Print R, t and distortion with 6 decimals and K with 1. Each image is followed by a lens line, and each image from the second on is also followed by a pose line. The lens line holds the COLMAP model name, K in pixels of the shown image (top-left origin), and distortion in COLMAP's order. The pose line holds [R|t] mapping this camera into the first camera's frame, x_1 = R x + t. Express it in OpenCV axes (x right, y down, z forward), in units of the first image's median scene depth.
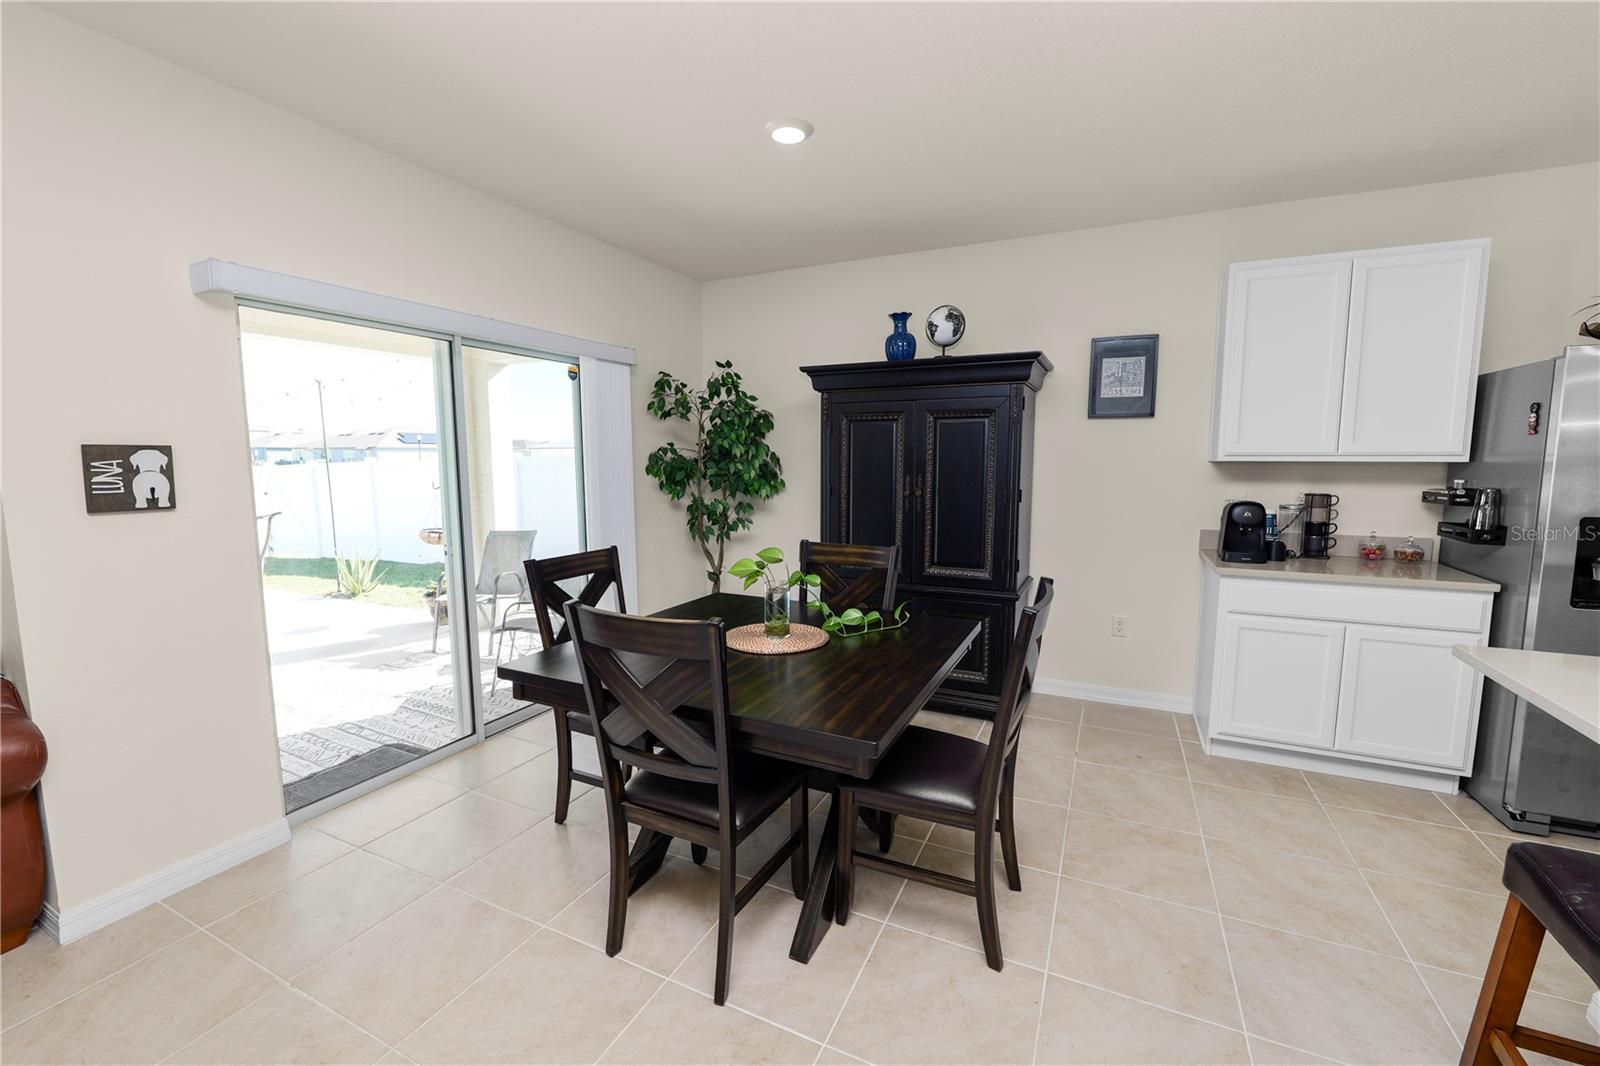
lens RADIAL K [[652.8, 0, 802.8], [0, 652.8, 528.2], [0, 0, 1]] dist [-0.013376, 0.001571]
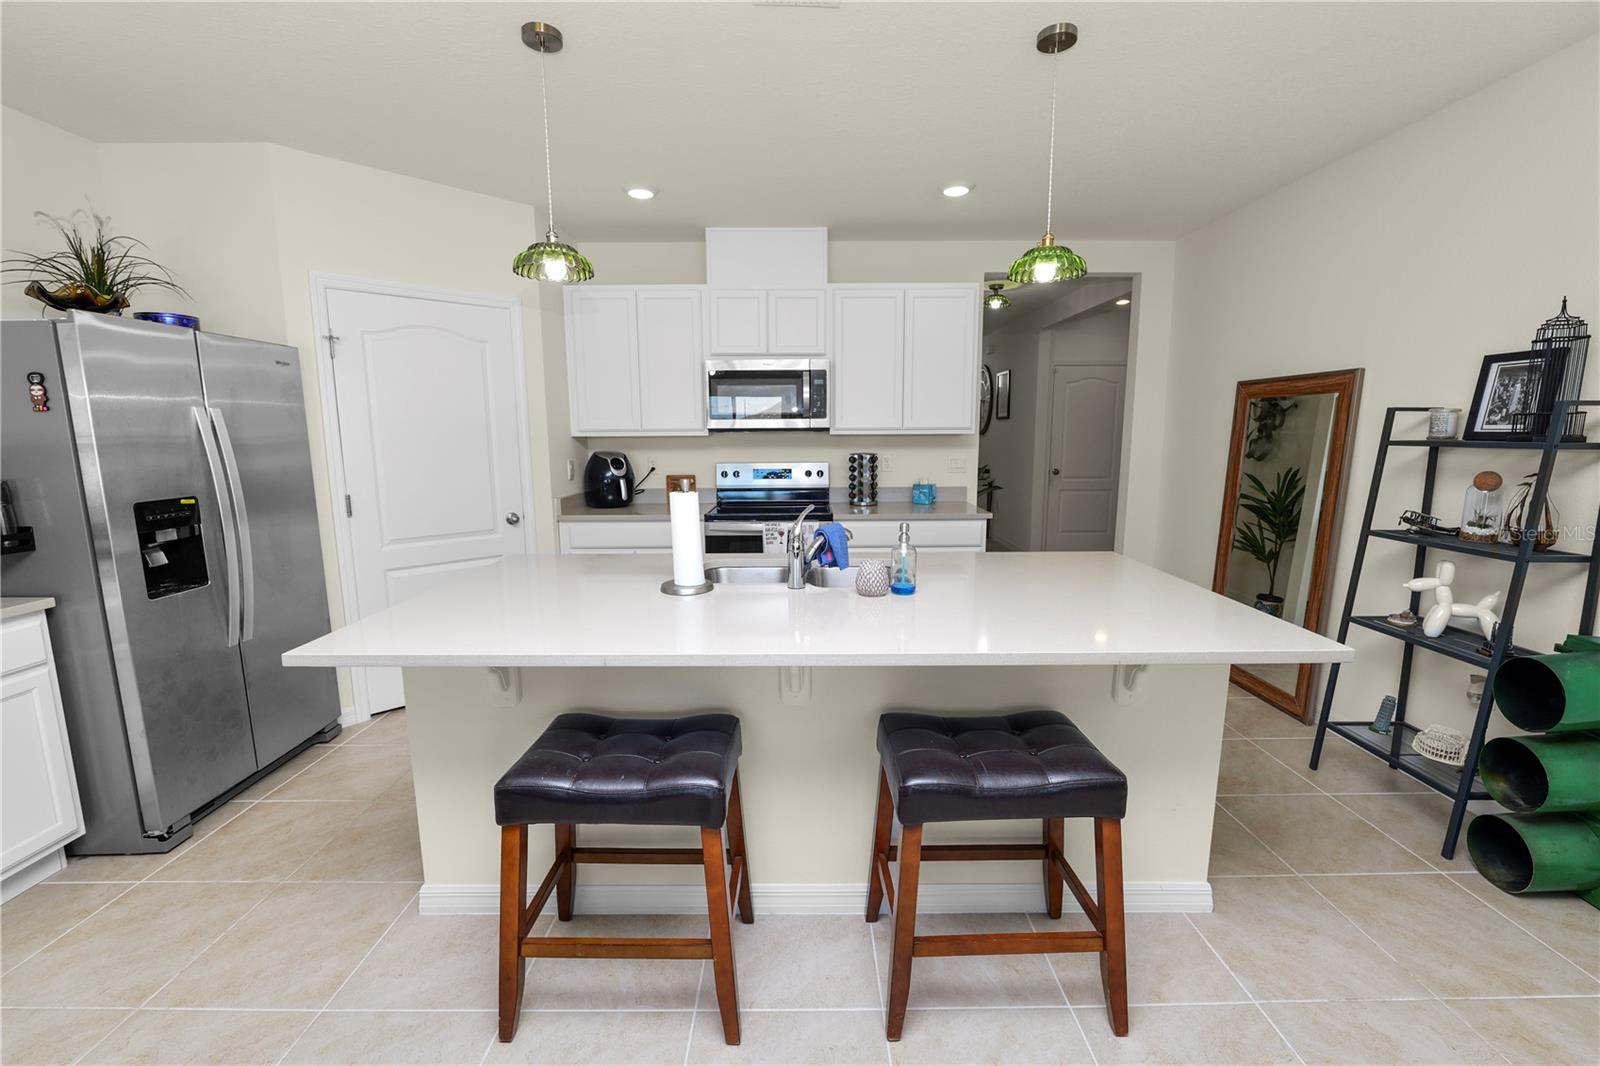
lens RADIAL K [[652.8, 0, 802.2], [0, 652.8, 527.7], [0, 0, 1]] dist [-0.013376, 0.001571]
pose [[-0.431711, -0.128892, 0.892756, -0.025711], [0.104698, 0.975888, 0.191523, -0.043324], [-0.895915, 0.176152, -0.407807, 0.378057]]
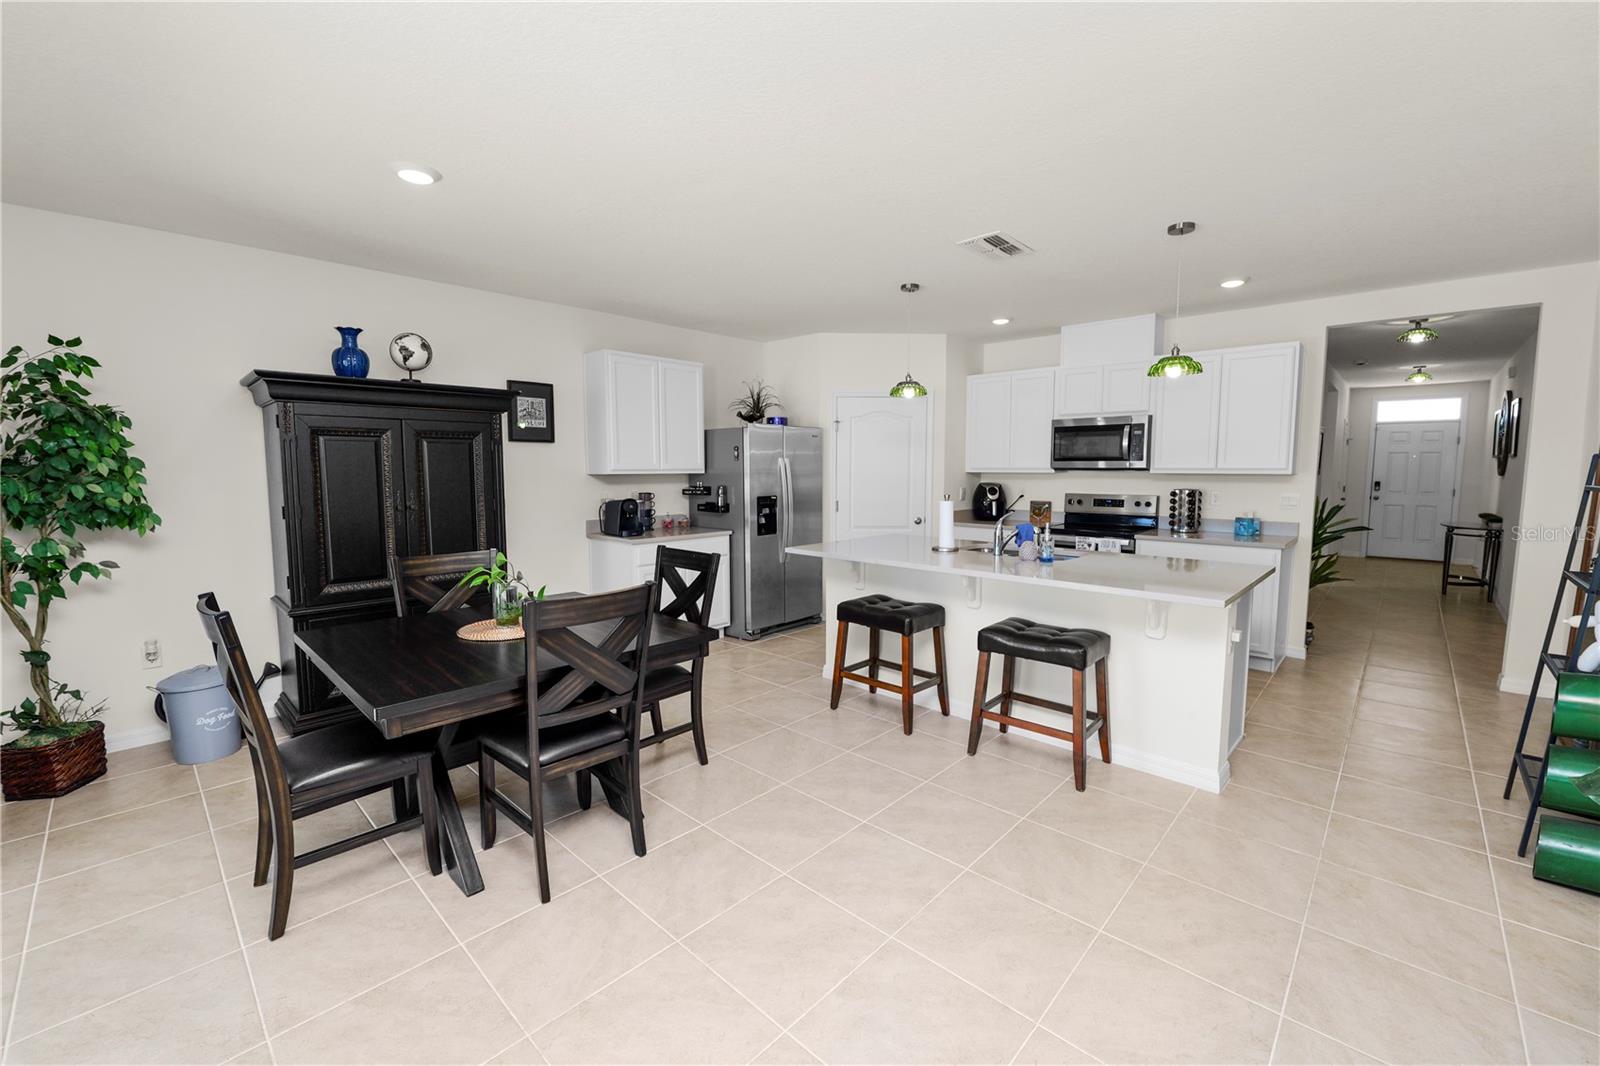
lens RADIAL K [[652.8, 0, 800.4], [0, 652.8, 526.3], [0, 0, 1]] dist [-0.013376, 0.001571]
pose [[0.308409, -0.085068, 0.947443, -0.712224], [0.103679, 0.993066, 0.055415, -0.018304], [-0.945587, 0.081140, 0.315090, 0.084629]]
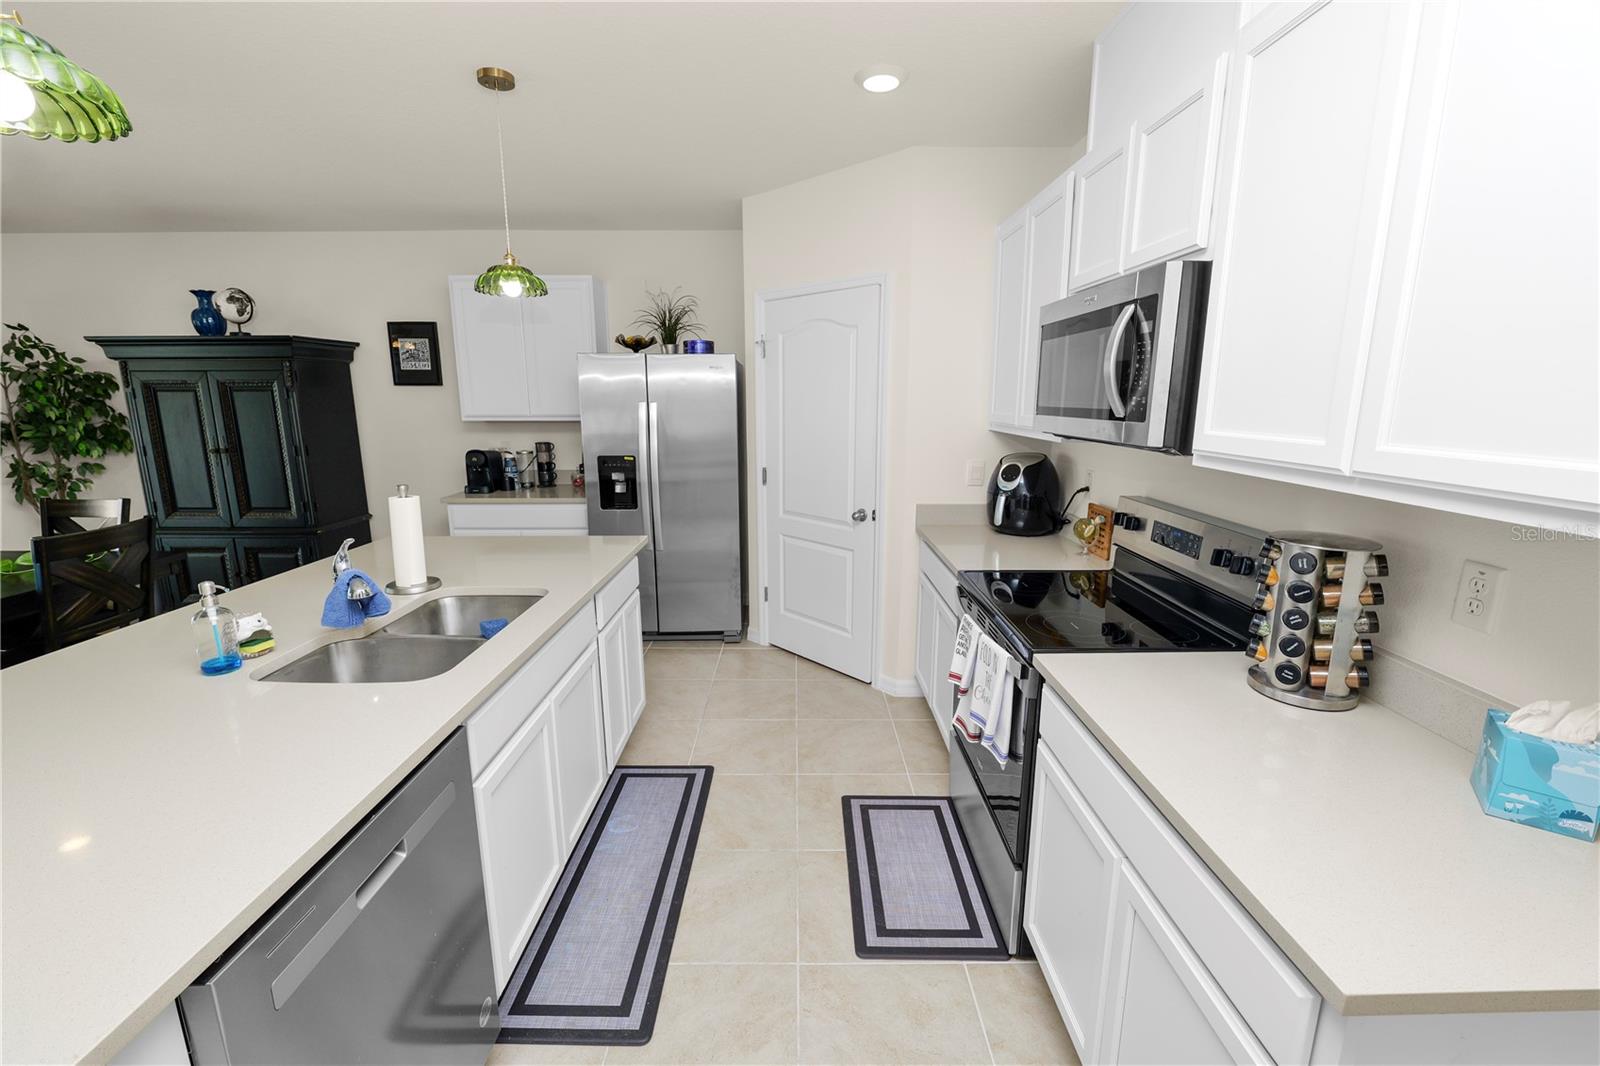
lens RADIAL K [[652.8, 0, 799.0], [0, 652.8, 526.2], [0, 0, 1]] dist [-0.013376, 0.001571]
pose [[0.900679, -0.084274, 0.426234, 0.681839], [0.046458, 0.994065, 0.098373, 0.016739], [-0.431994, -0.068801, 0.899248, -0.570326]]
